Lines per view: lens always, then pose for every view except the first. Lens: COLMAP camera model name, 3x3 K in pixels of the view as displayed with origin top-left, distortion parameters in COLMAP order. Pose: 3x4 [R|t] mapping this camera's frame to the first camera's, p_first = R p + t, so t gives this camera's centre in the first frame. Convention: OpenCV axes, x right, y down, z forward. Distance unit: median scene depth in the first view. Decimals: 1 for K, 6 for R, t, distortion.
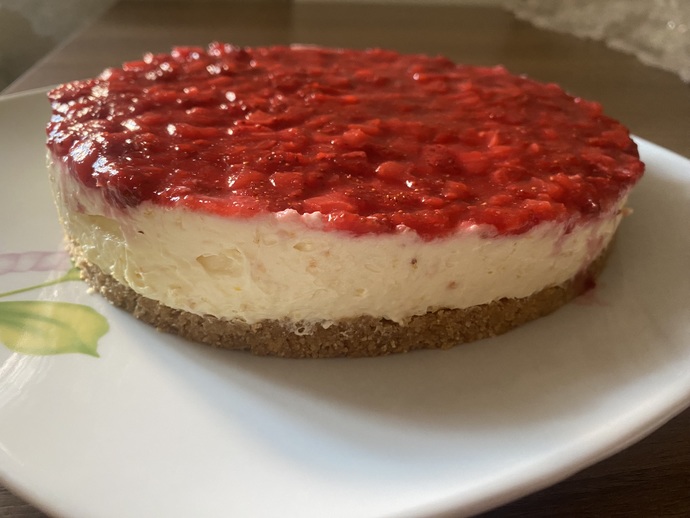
lens RADIAL K [[532.5, 0, 347.5], [0, 532.5, 258.6], [0, 0, 1]] dist [-0.027840, -0.009367]
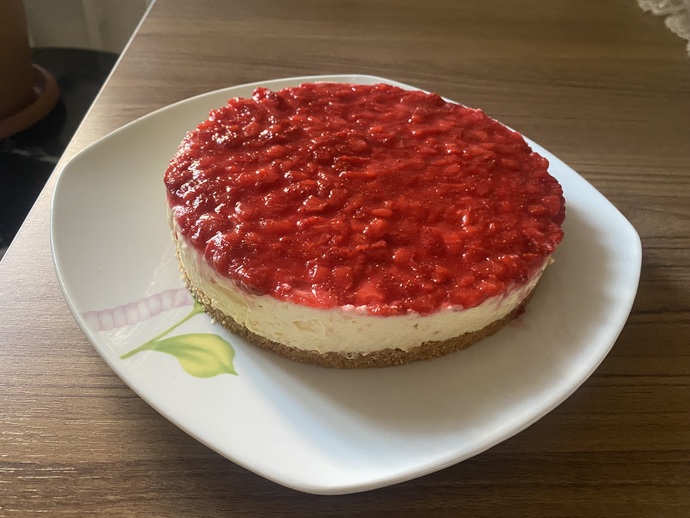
lens RADIAL K [[513.0, 0, 343.6], [0, 513.0, 260.2], [0, 0, 1]] dist [0.005409, -0.000220]
pose [[0.999648, -0.000607, 0.026522, -0.147914], [-0.004561, 0.980920, 0.194357, -0.489144], [-0.026134, -0.194410, 0.980572, -0.584334]]
